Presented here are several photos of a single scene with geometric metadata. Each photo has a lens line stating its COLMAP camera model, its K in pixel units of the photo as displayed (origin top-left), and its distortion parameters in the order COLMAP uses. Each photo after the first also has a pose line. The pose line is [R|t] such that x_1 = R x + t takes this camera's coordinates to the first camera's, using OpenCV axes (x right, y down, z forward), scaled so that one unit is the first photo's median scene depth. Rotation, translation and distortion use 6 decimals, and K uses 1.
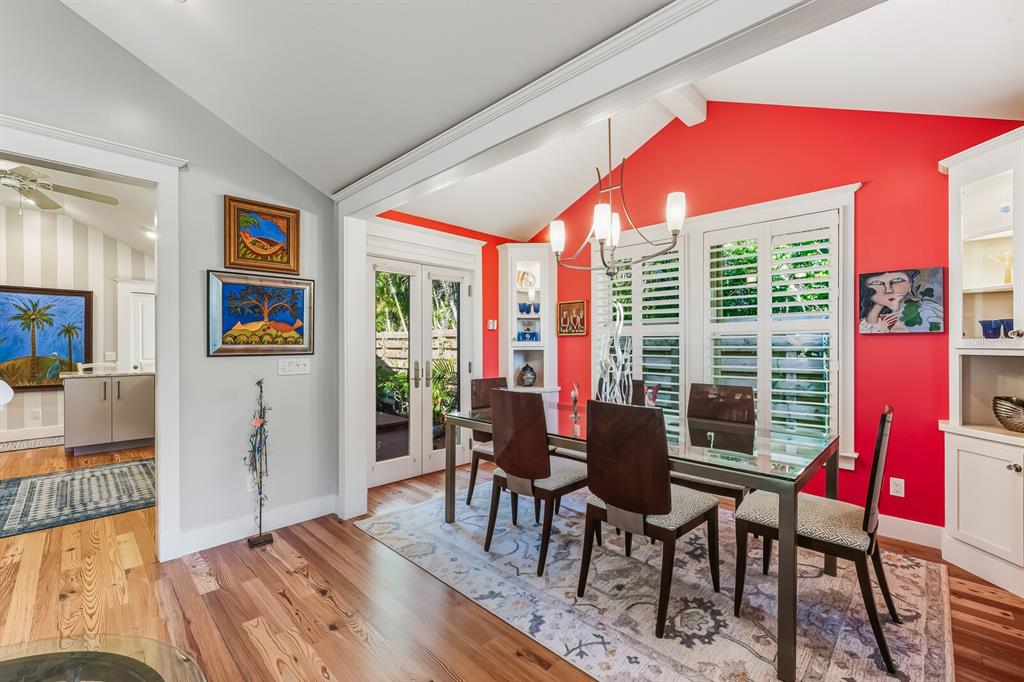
lens RADIAL K [[430.0, 0, 513.1], [0, 430.0, 345.9], [0, 0, 1]] dist [-0.001616, -0.000664]
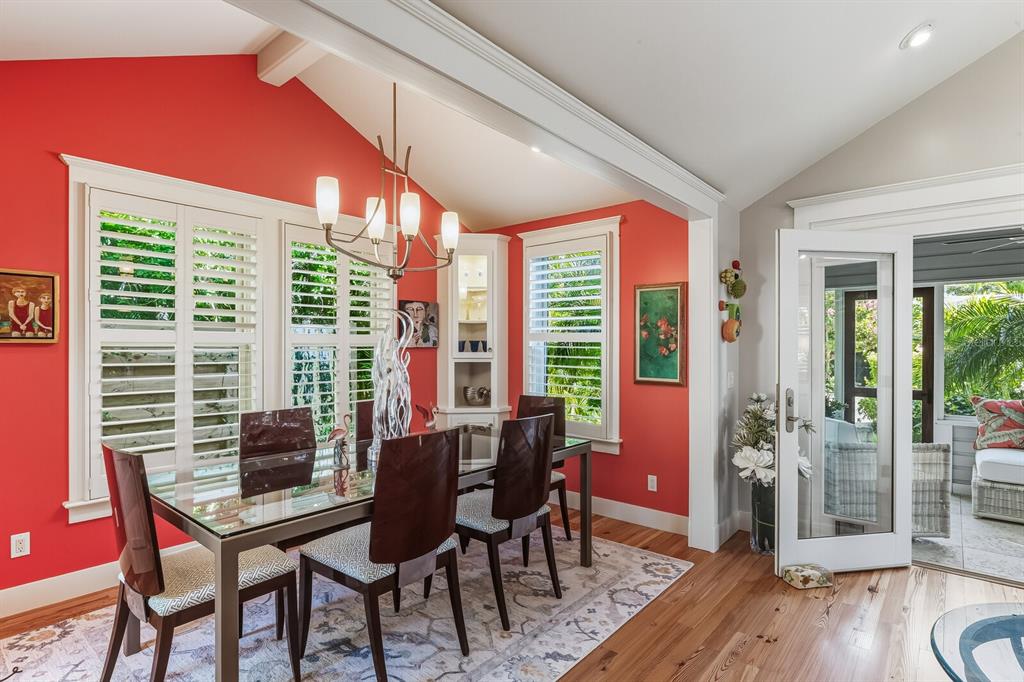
lens RADIAL K [[521.9, 0, 513.5], [0, 521.9, 335.3], [0, 0, 1]] dist [0.000932, 0.000025]
pose [[-0.065894, 0.032641, 0.997293, -0.788349], [0.015239, 0.999381, -0.031703, -0.011995], [-0.997710, 0.013109, -0.066350, 0.840329]]
